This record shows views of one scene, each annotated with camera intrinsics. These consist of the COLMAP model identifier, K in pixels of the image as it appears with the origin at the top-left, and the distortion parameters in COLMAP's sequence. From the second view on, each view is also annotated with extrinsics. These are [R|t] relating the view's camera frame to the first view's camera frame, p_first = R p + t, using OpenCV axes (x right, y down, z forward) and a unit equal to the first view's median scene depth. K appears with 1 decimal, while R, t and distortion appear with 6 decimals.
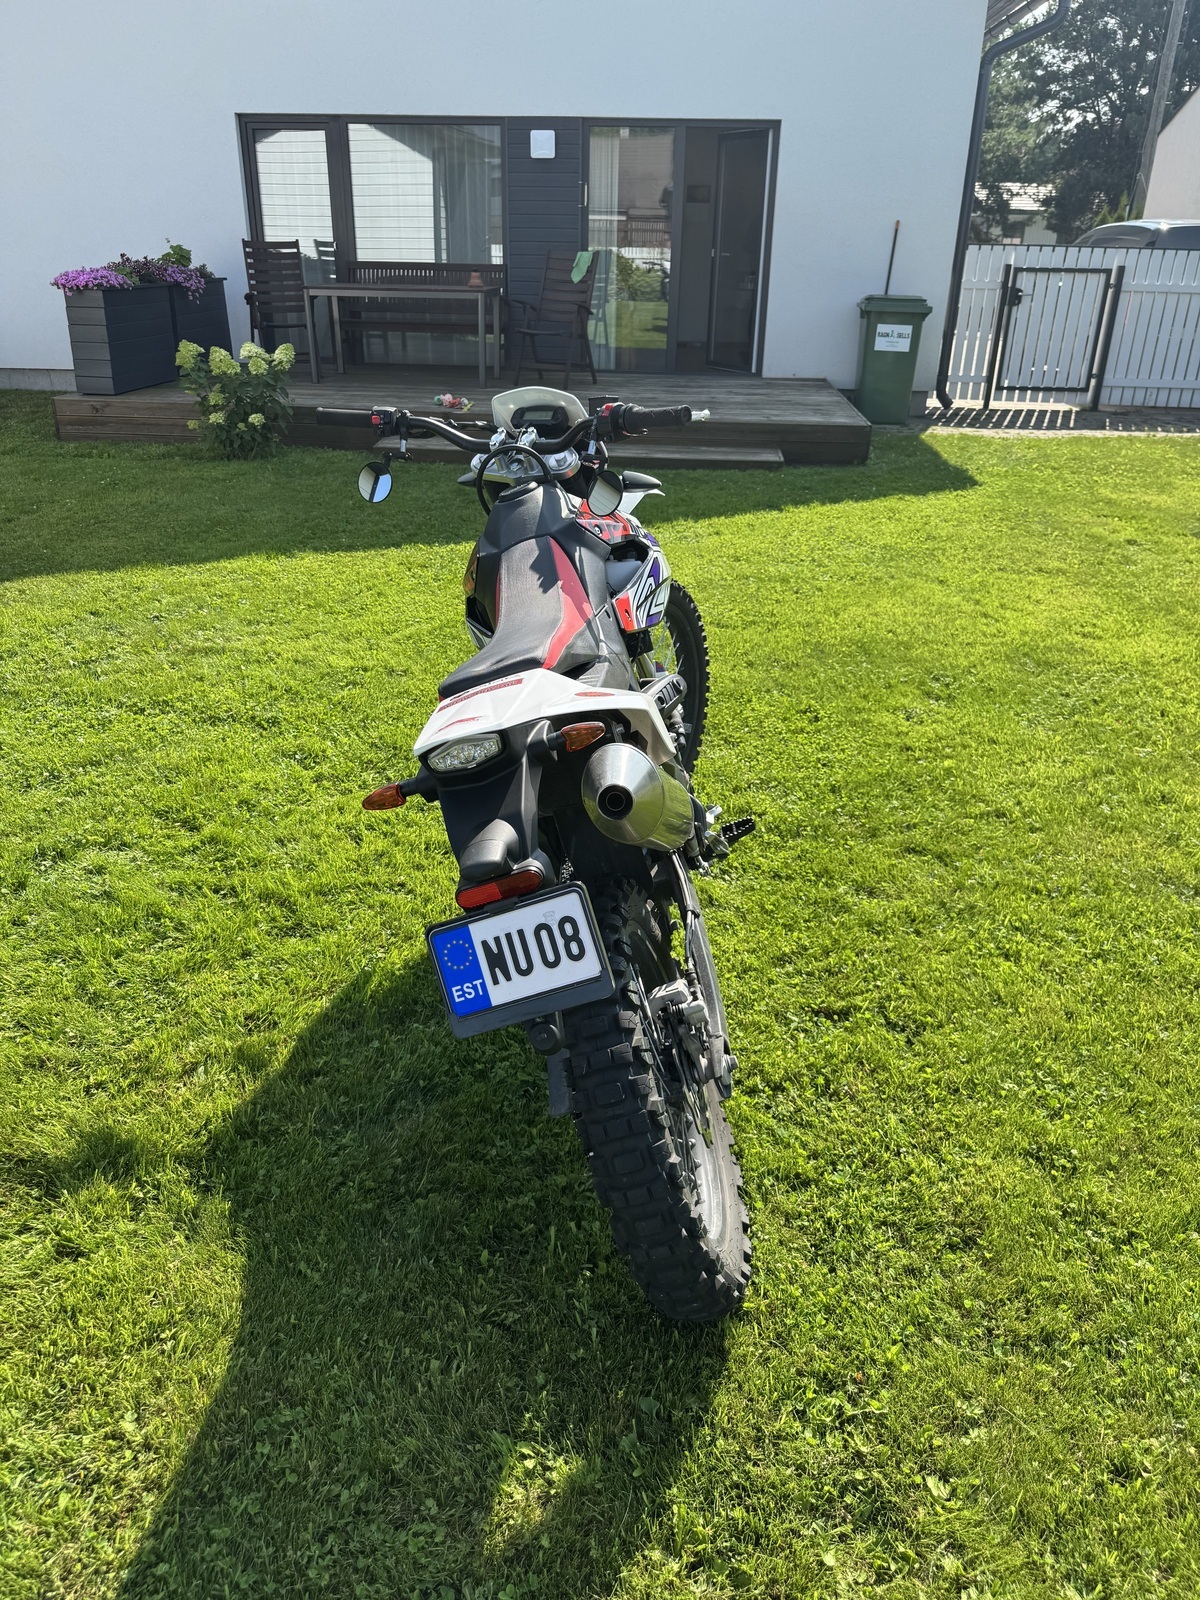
lens RADIAL K [[1143.8, 0, 604.3], [0, 1143.8, 799.7], [0, 0, 1]] dist [0.006425, -0.029023]
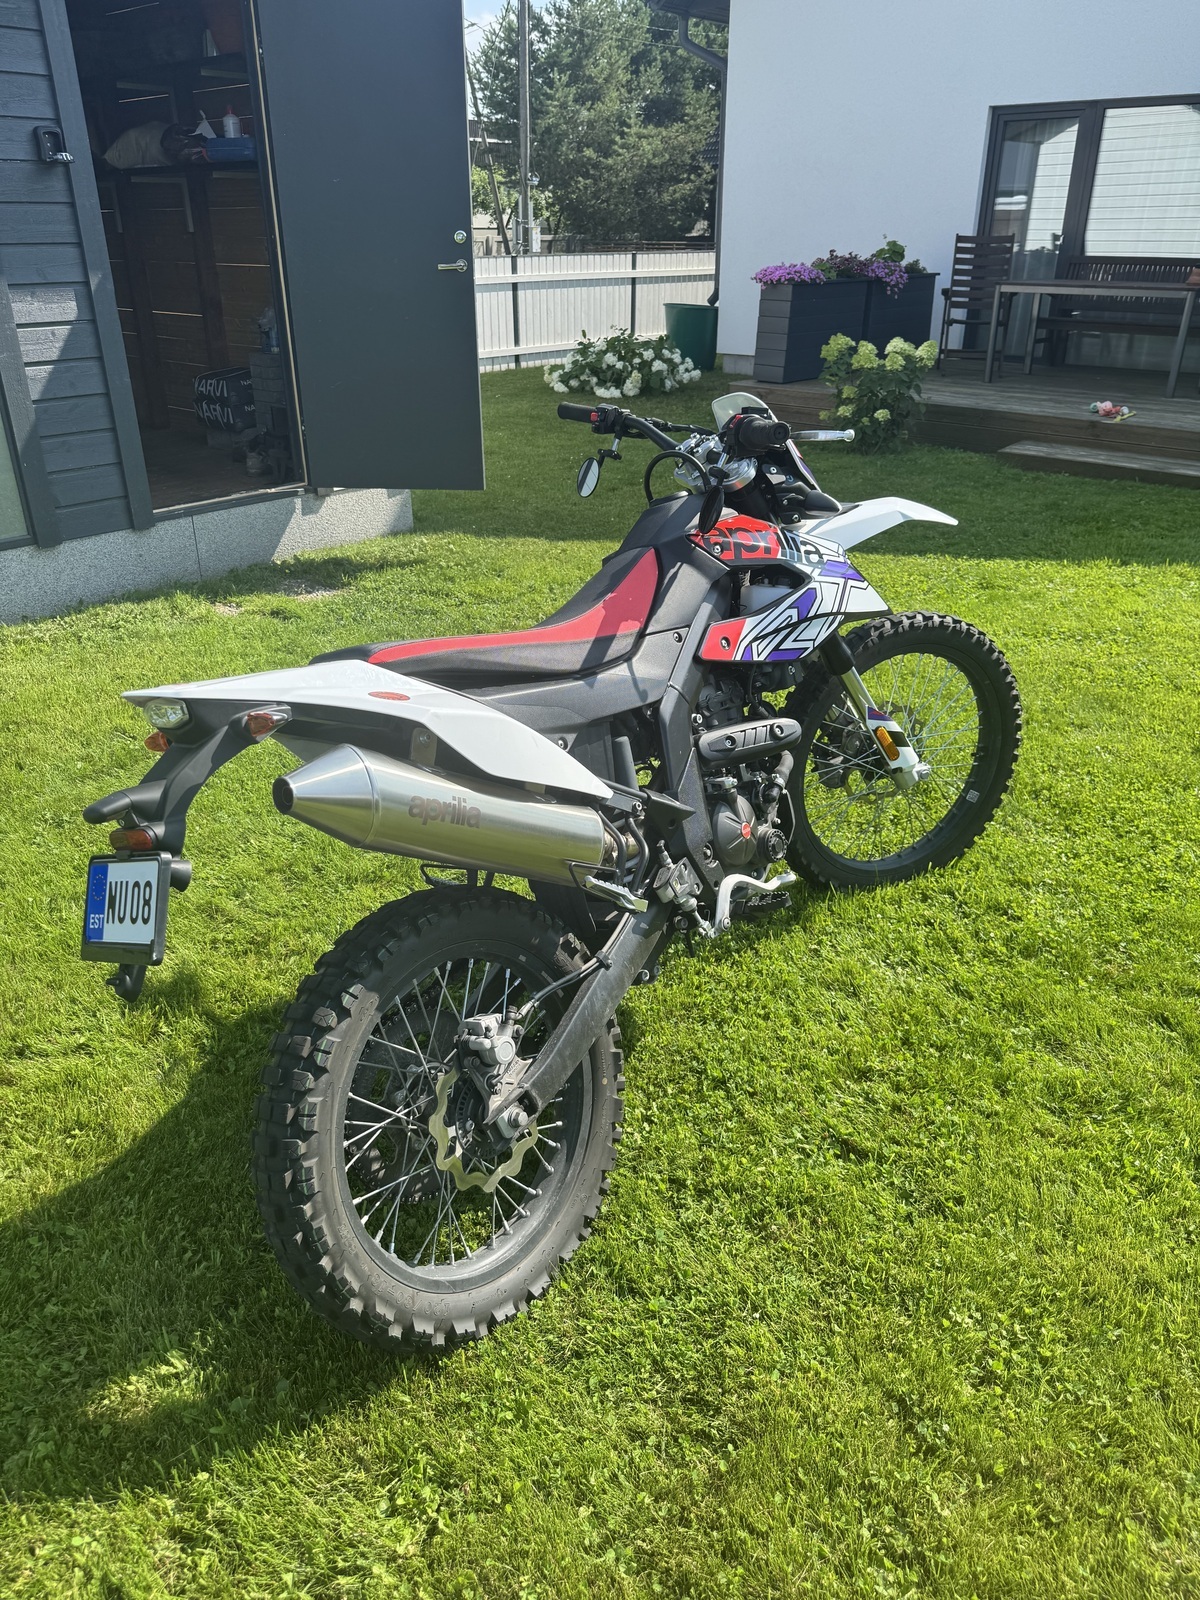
lens RADIAL K [[1143.8, 0, 604.3], [0, 1143.8, 799.7], [0, 0, 1]] dist [0.006425, -0.029023]
pose [[0.794741, 0.251235, -0.552510, 0.131449], [-0.249220, 0.965107, 0.080365, -0.024380], [0.553421, 0.073827, 0.829623, 0.052612]]
